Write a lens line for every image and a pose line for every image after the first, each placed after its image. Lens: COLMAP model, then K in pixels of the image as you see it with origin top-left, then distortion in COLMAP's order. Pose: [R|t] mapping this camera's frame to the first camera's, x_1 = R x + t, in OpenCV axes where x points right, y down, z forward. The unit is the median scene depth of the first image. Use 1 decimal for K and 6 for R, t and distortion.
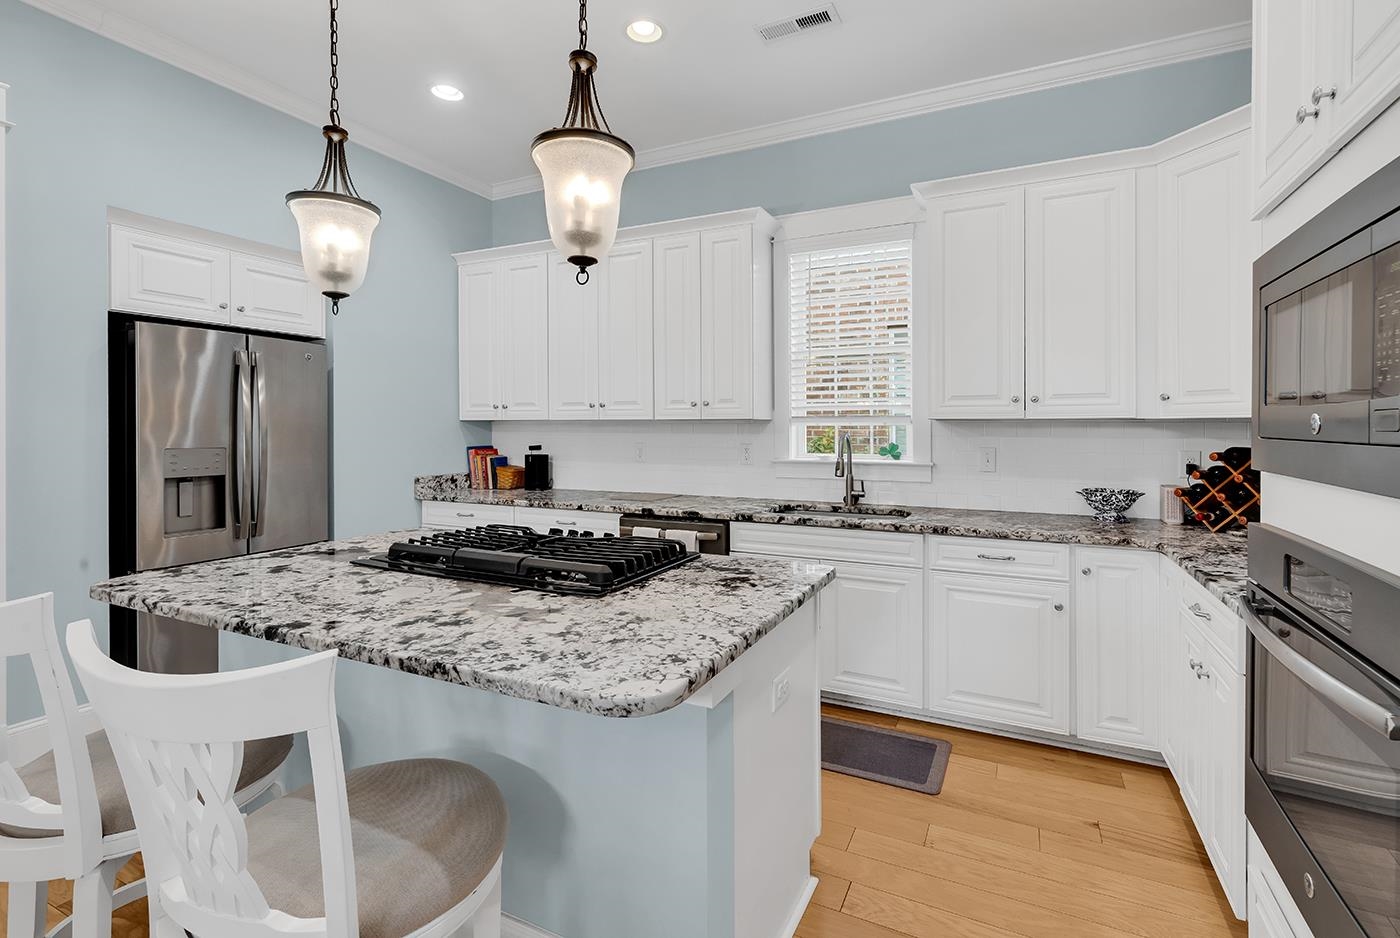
lens RADIAL K [[679.0, 0, 701.8], [0, 679.0, 436.1], [0, 0, 1]] dist [0.017812, -0.000059]
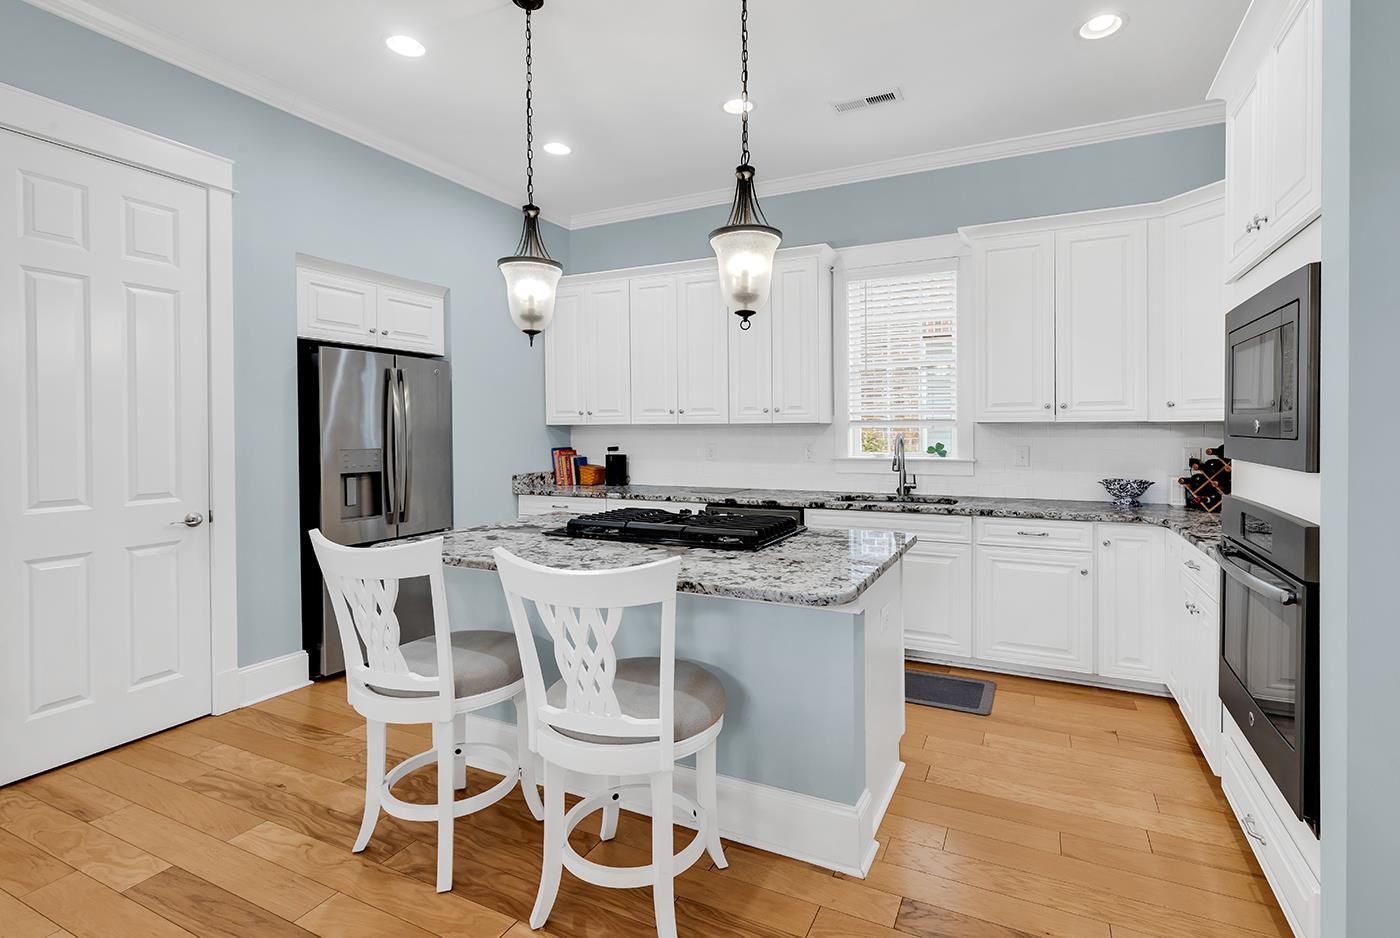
lens RADIAL K [[681.5, 0, 695.1], [0, 681.5, 443.6], [0, 0, 1]] dist [0.018254, 0.000135]
pose [[0.999692, -0.003928, -0.024488, -0.138846], [0.004097, 0.999968, 0.006825, 0.002230], [0.024460, -0.006923, 0.999677, -0.238551]]
